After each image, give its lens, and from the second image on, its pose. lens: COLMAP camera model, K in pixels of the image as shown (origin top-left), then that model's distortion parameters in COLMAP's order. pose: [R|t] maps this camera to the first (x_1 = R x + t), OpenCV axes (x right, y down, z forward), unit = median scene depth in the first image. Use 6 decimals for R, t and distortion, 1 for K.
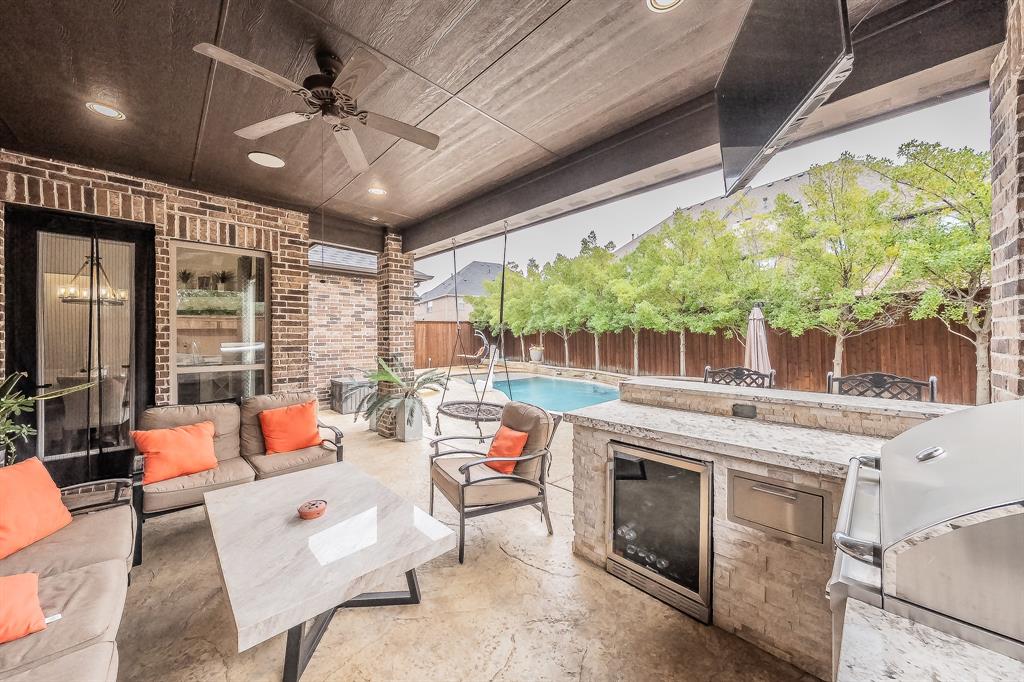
lens RADIAL K [[366.3, 0, 515.1], [0, 366.3, 340.3], [0, 0, 1]] dist [-0.000614, -0.000068]
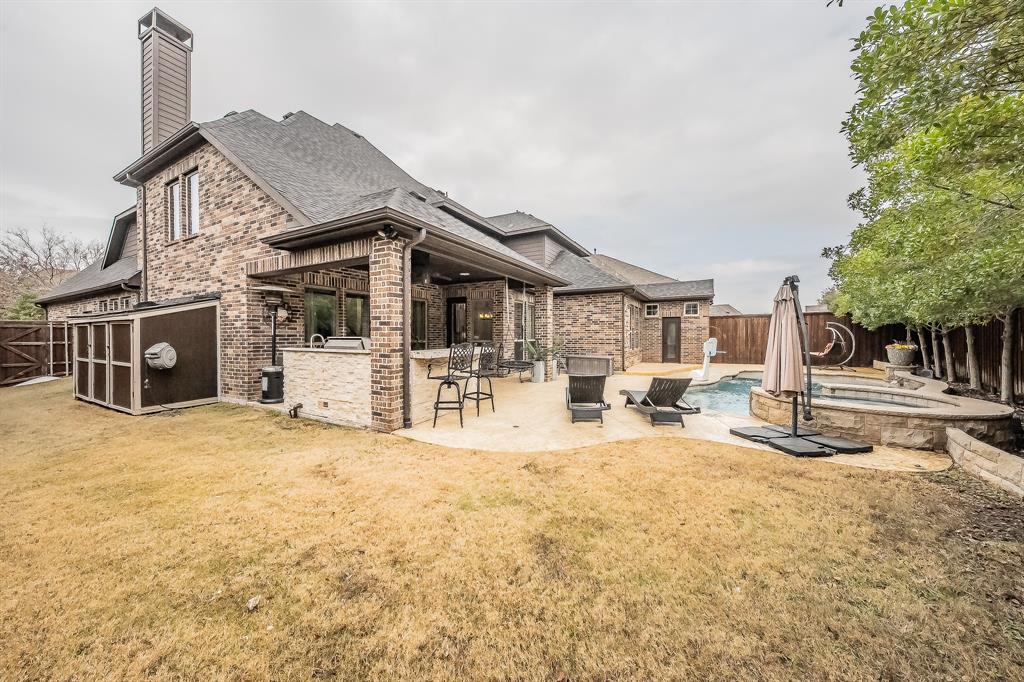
lens RADIAL K [[356.8, 0, 506.6], [0, 356.8, 337.6], [0, 0, 1]] dist [0.000011, 0.000011]
pose [[0.265812, 0.010658, -0.963966, 1.797270], [-0.009252, 0.999921, 0.008504, 0.020879], [0.963980, 0.006658, 0.265890, 0.397099]]
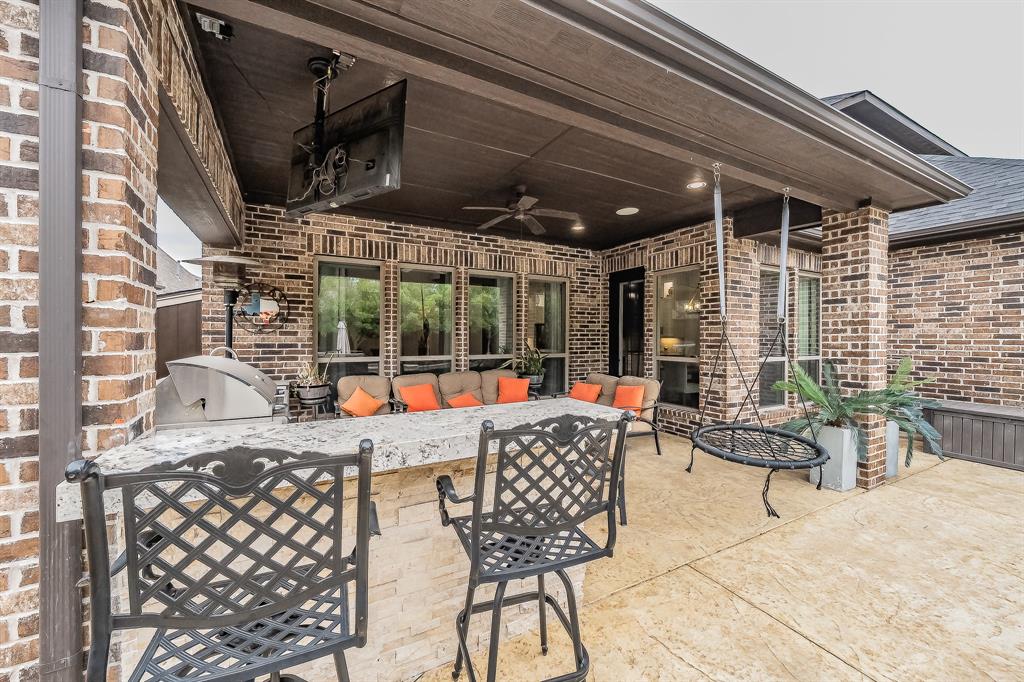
lens RADIAL K [[406.9, 0, 509.9], [0, 406.9, 337.8], [0, 0, 1]] dist [-0.000484, -0.000129]
pose [[-0.287380, 0.003223, -0.957811, 0.725542], [-0.013154, 0.999887, 0.007312, -0.003518], [0.957726, 0.014701, -0.287305, 0.766734]]
